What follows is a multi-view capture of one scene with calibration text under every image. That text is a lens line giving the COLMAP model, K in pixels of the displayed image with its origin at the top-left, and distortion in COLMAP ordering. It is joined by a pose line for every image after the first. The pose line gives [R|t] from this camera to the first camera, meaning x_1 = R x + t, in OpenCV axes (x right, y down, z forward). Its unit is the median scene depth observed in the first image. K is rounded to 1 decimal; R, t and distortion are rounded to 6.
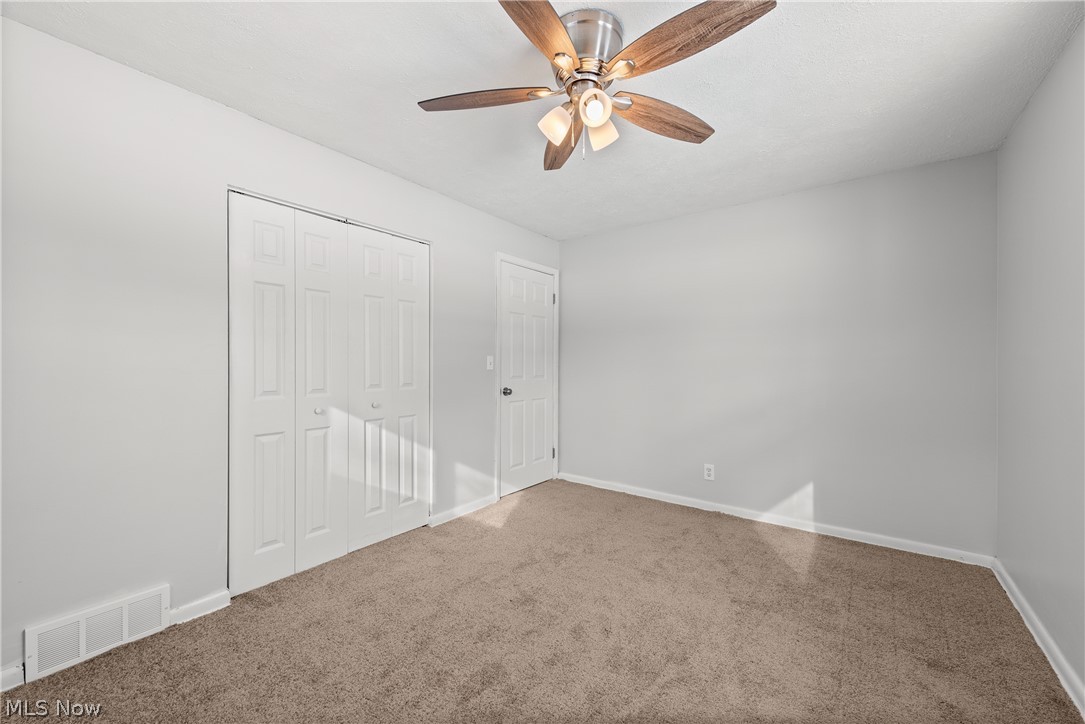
lens RADIAL K [[431.5, 0, 544.7], [0, 431.5, 363.4], [0, 0, 1]] dist [0.002190, -0.000195]
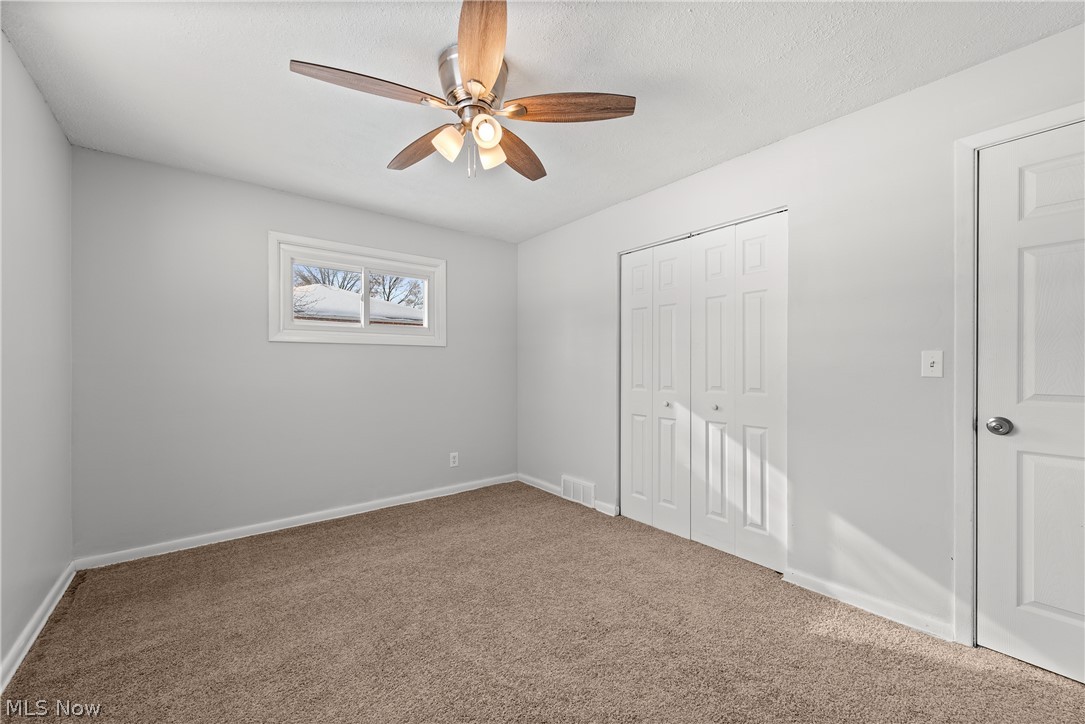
lens RADIAL K [[431.5, 0, 544.7], [0, 431.5, 363.4], [0, 0, 1]] dist [0.002190, -0.000195]
pose [[-0.270569, -0.003569, -0.962694, 0.657643], [-0.000293, 0.999993, -0.003625, 0.000281], [0.962701, -0.000699, -0.270568, 0.893639]]
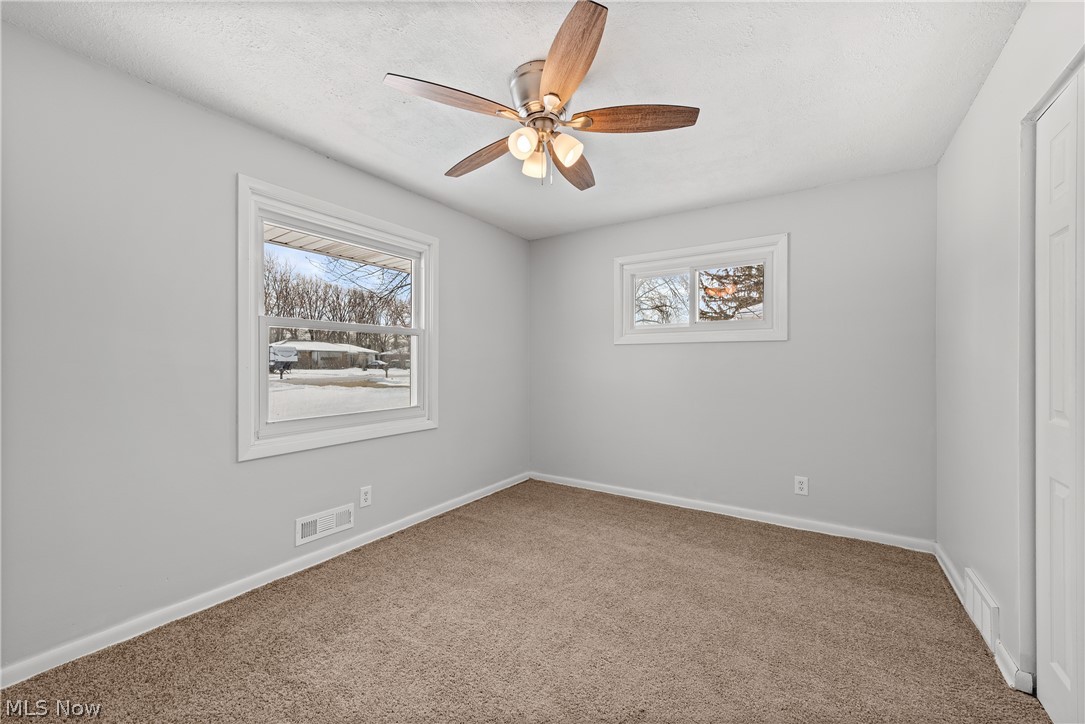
lens RADIAL K [[431.5, 0, 544.7], [0, 431.5, 363.4], [0, 0, 1]] dist [0.002190, -0.000195]
pose [[-0.999675, -0.002450, -0.025378, 0.095093], [-0.002515, 0.999994, 0.002539, -0.002085], [0.025371, 0.002602, -0.999675, 1.283491]]
